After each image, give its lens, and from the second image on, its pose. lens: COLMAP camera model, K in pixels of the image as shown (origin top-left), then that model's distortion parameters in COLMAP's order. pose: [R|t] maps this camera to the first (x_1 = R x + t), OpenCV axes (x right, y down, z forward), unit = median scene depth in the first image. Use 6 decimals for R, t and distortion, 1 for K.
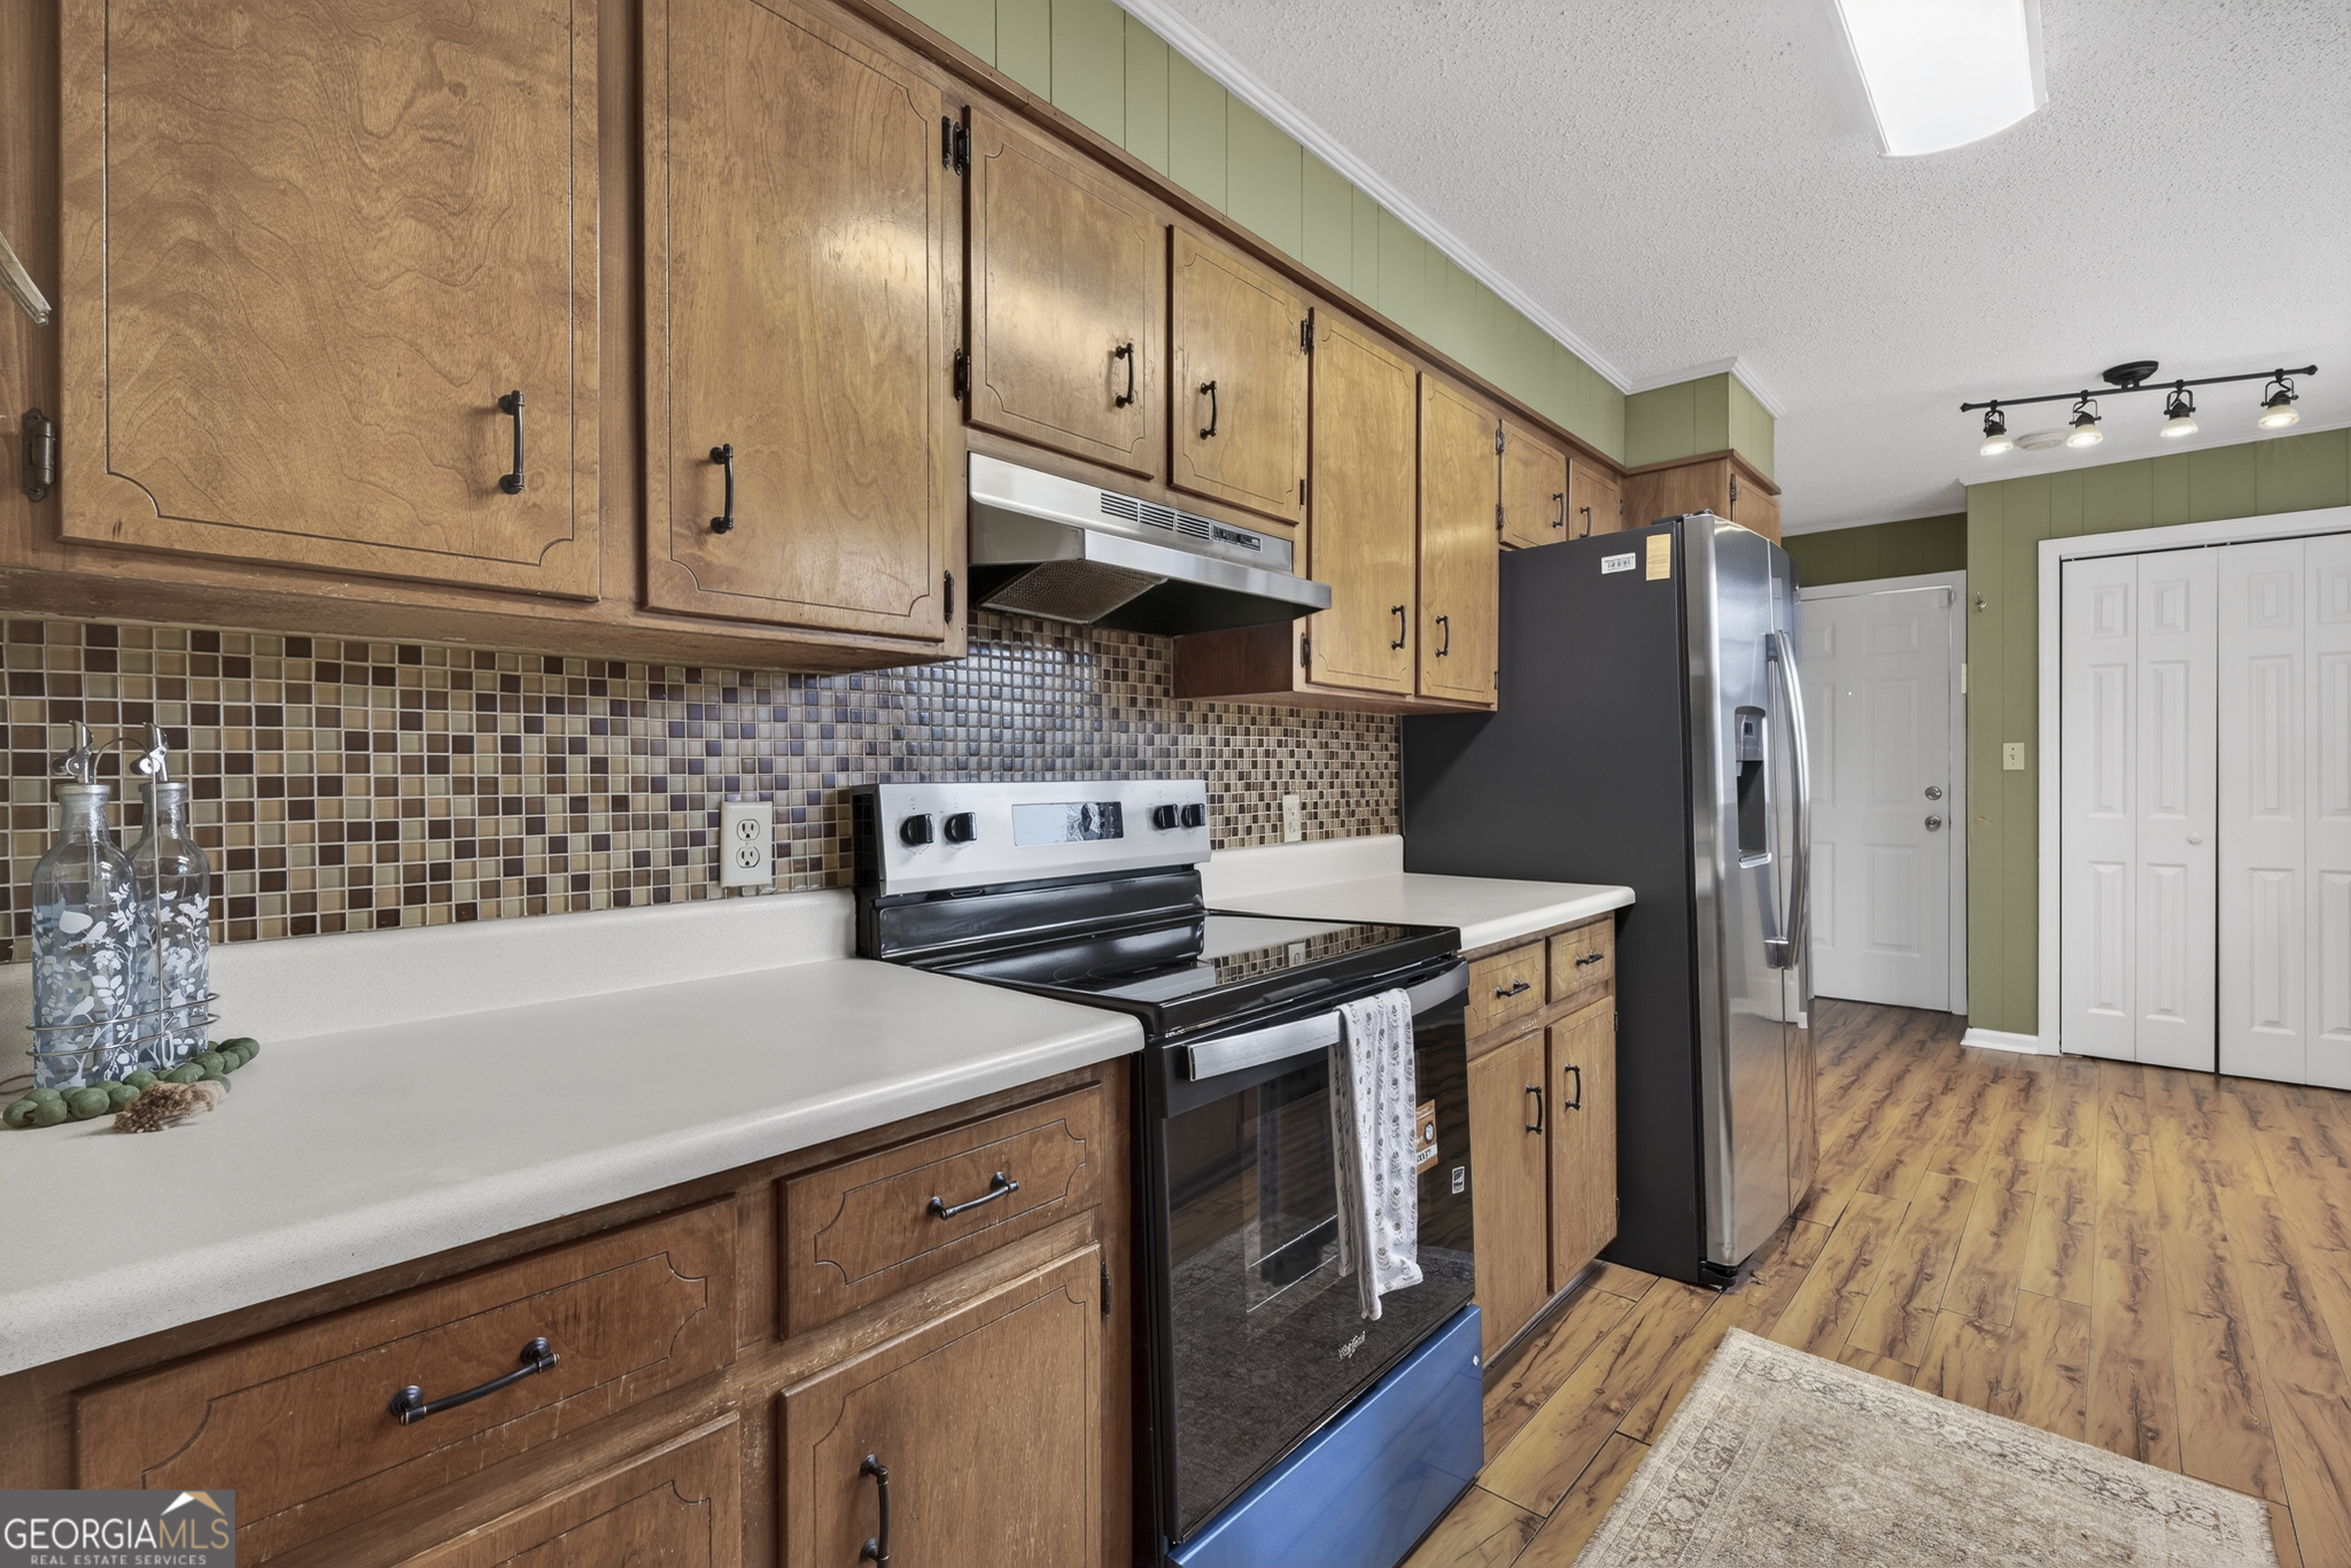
lens RADIAL K [[1034.7, 0, 1177.0], [0, 1034.7, 771.4], [0, 0, 1]] dist [-0.002752, -0.001444]
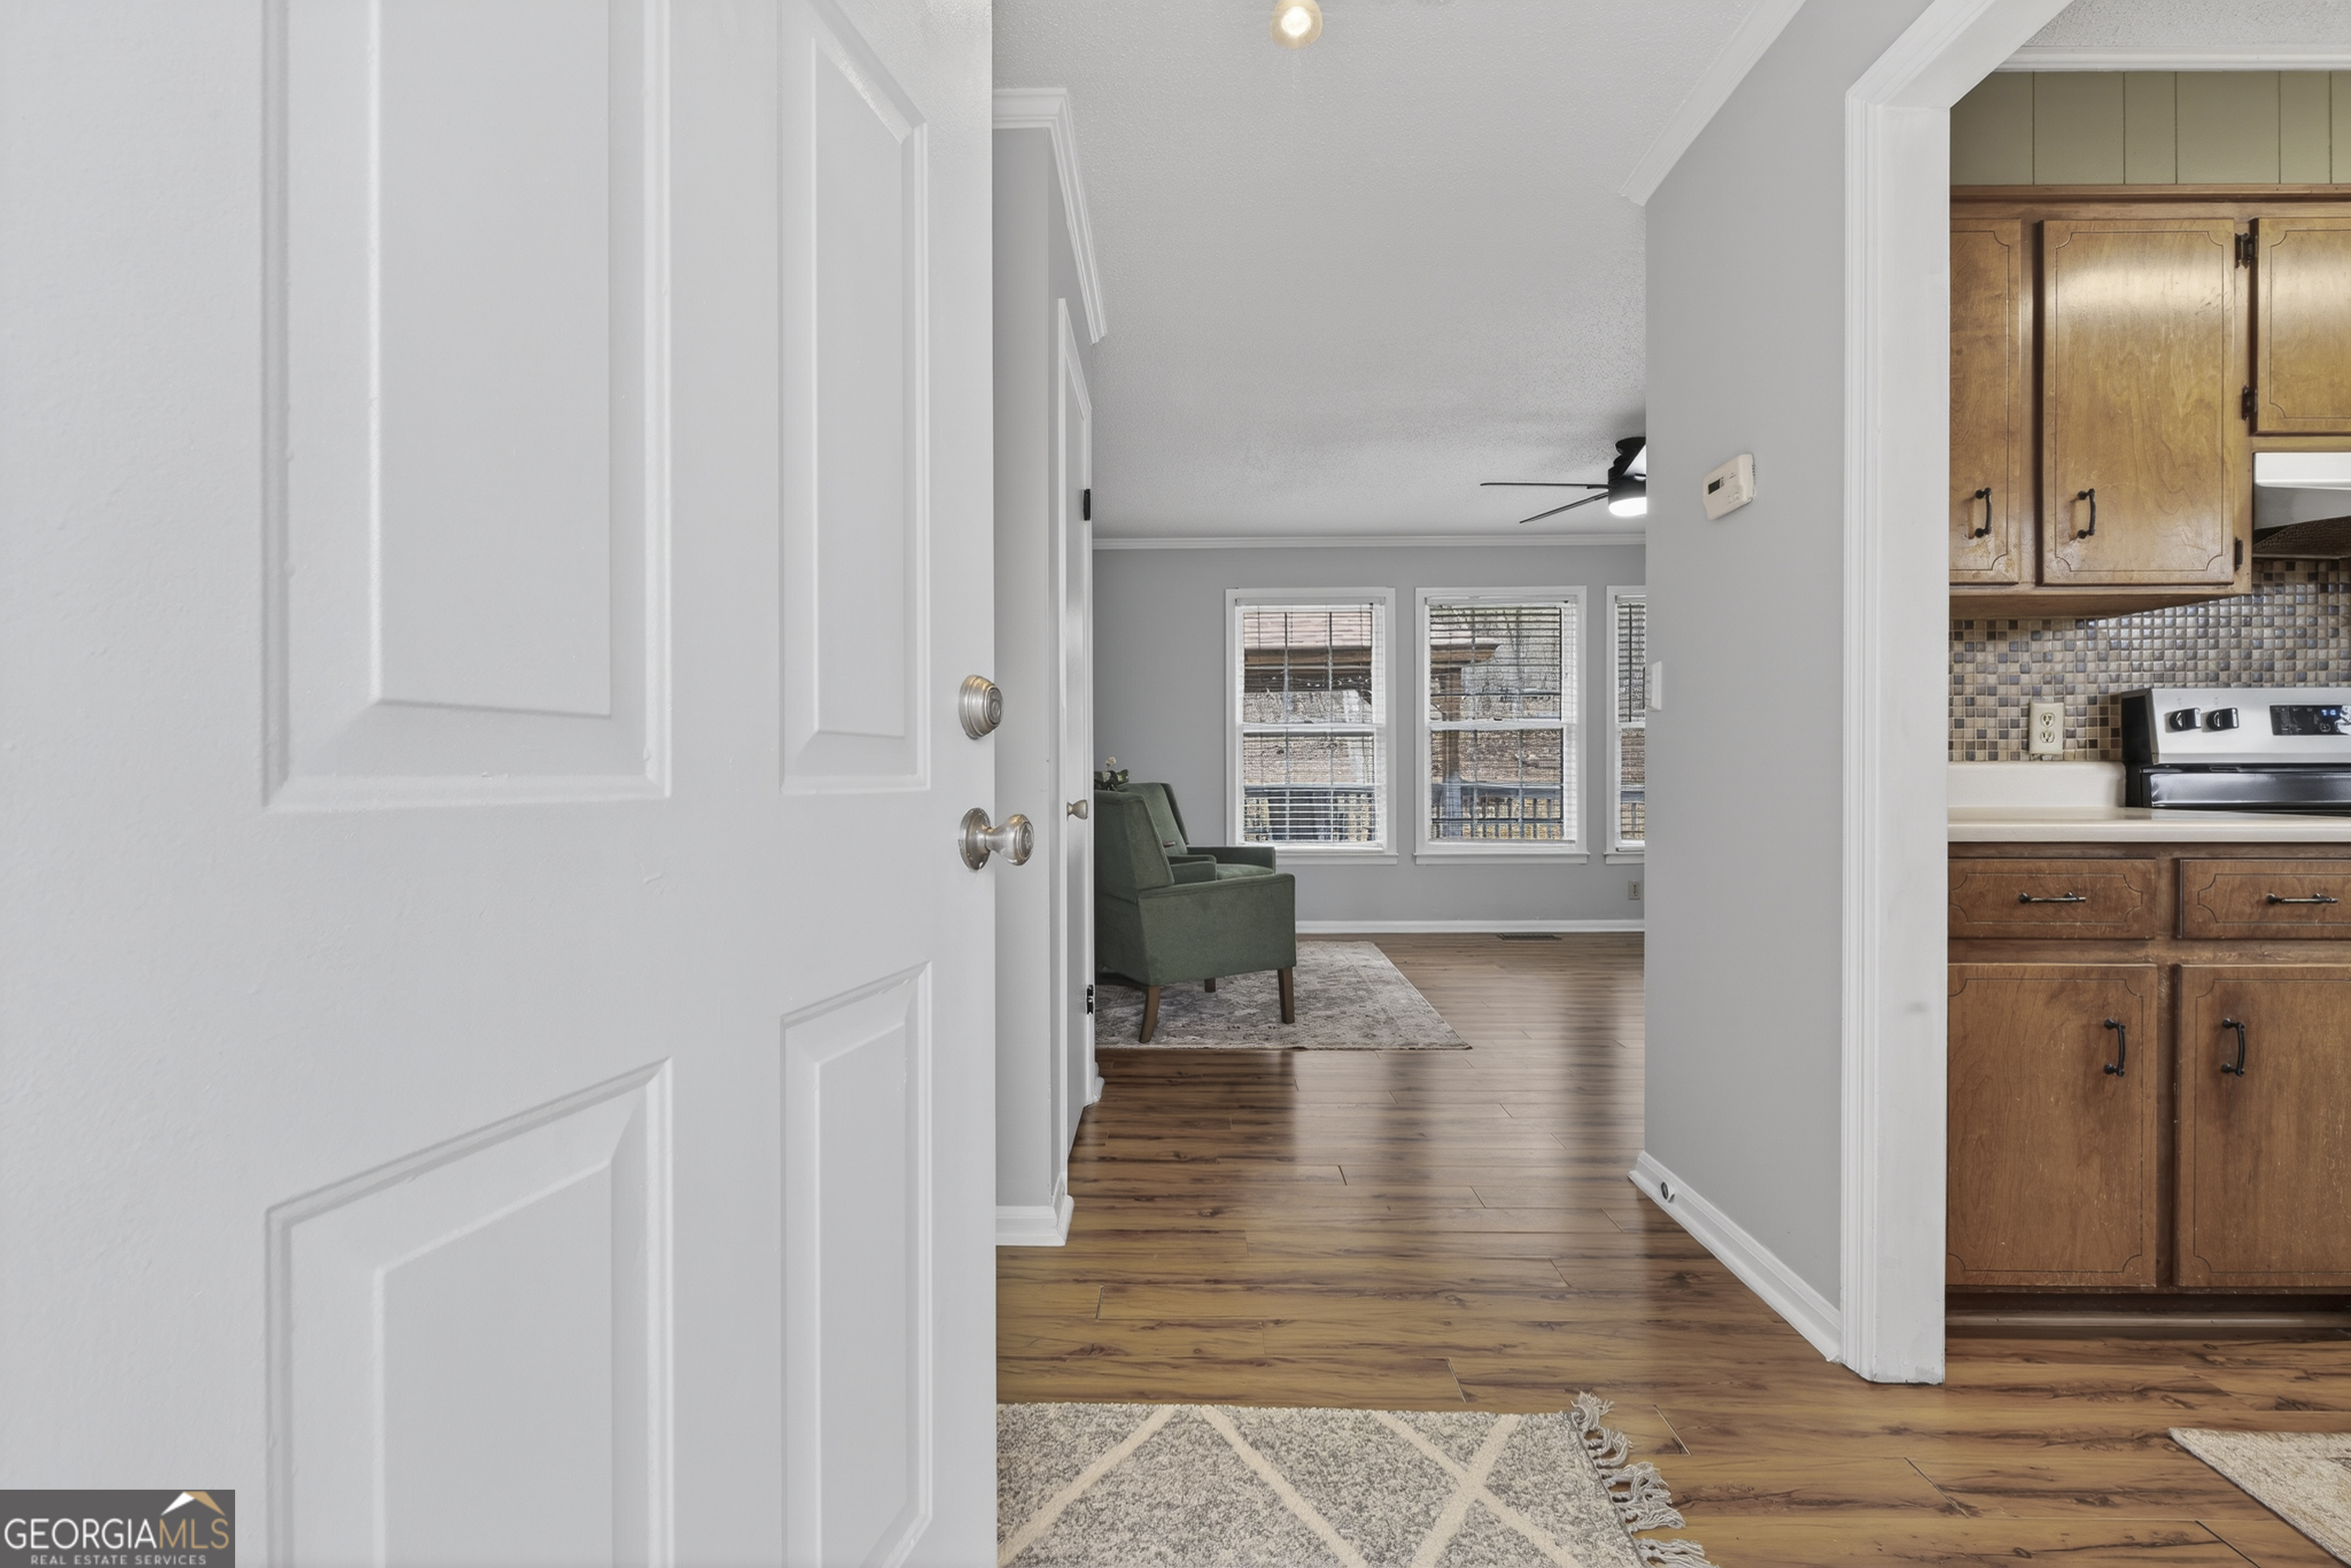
lens RADIAL K [[1034.7, 0, 1175.6], [0, 1034.7, 779.0], [0, 0, 1]] dist [-0.002752, -0.001444]
pose [[0.648654, 0.007636, -0.761045, -0.076213], [0.001762, 0.999932, 0.011535, 0.130648], [0.761081, -0.008823, 0.648597, -1.083922]]
